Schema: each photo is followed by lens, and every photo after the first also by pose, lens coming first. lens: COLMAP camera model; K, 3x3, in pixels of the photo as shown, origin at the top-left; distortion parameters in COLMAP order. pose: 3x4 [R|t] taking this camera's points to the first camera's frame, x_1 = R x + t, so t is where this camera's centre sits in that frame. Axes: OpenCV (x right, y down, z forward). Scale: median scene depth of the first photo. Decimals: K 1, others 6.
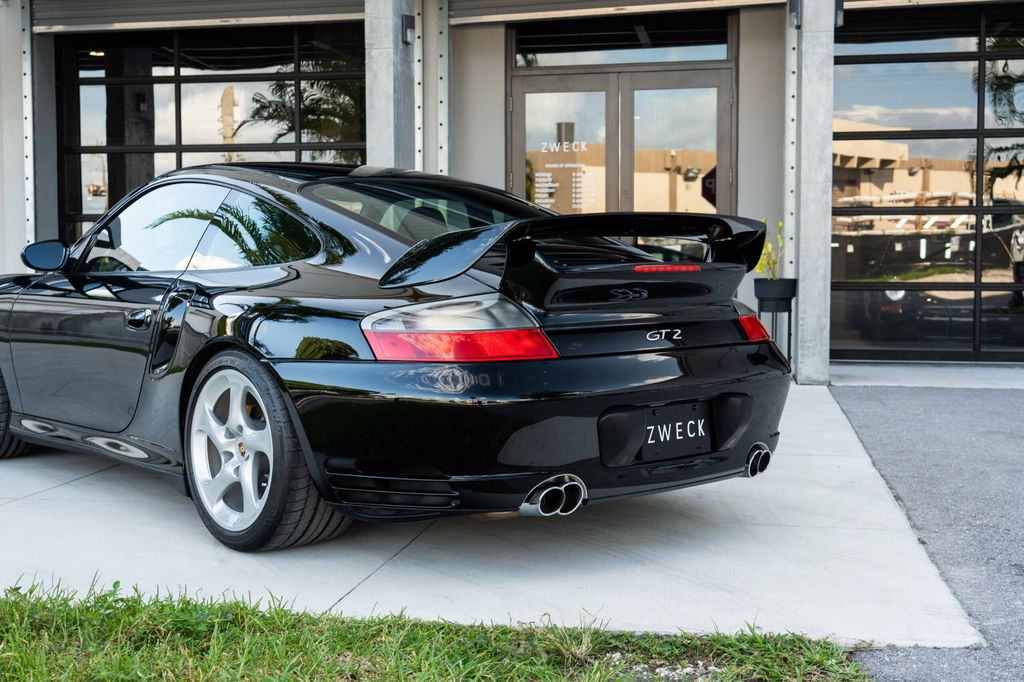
lens RADIAL K [[1243.2, 0, 502.2], [0, 1243.2, 366.8], [0, 0, 1]] dist [0.074538, 0.000000]
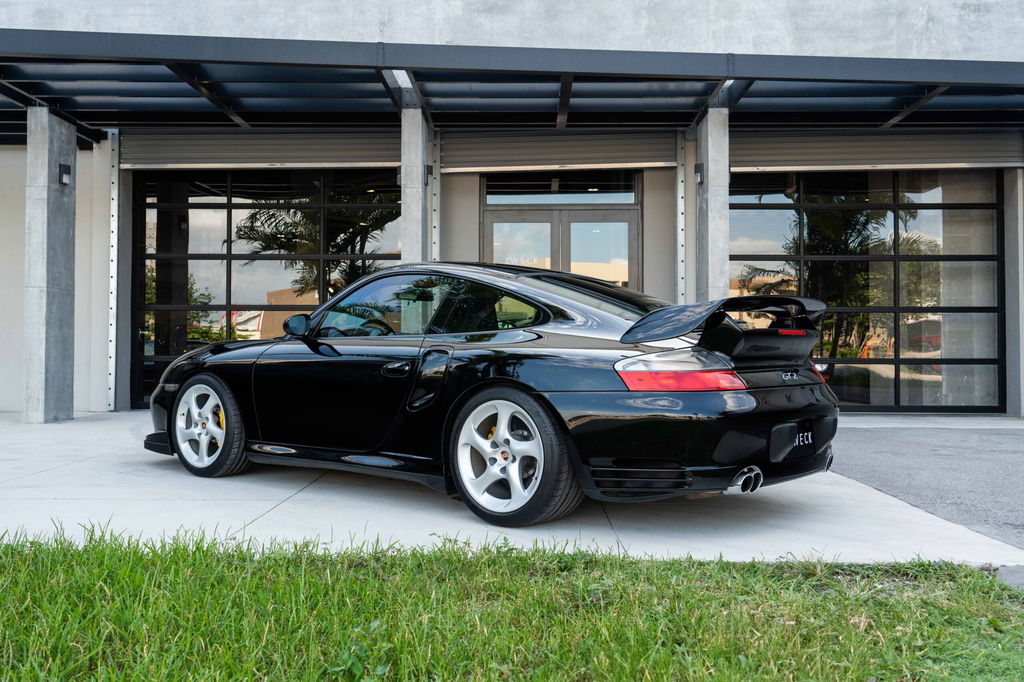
lens RADIAL K [[942.7, 0, 494.6], [0, 942.7, 362.3], [0, 0, 1]] dist [0.056316, 0.000000]
pose [[0.988038, 0.003876, 0.154159, -0.175342], [0.007410, 0.997336, -0.072567, 0.016839], [-0.154030, 0.072841, 0.985378, -0.037947]]
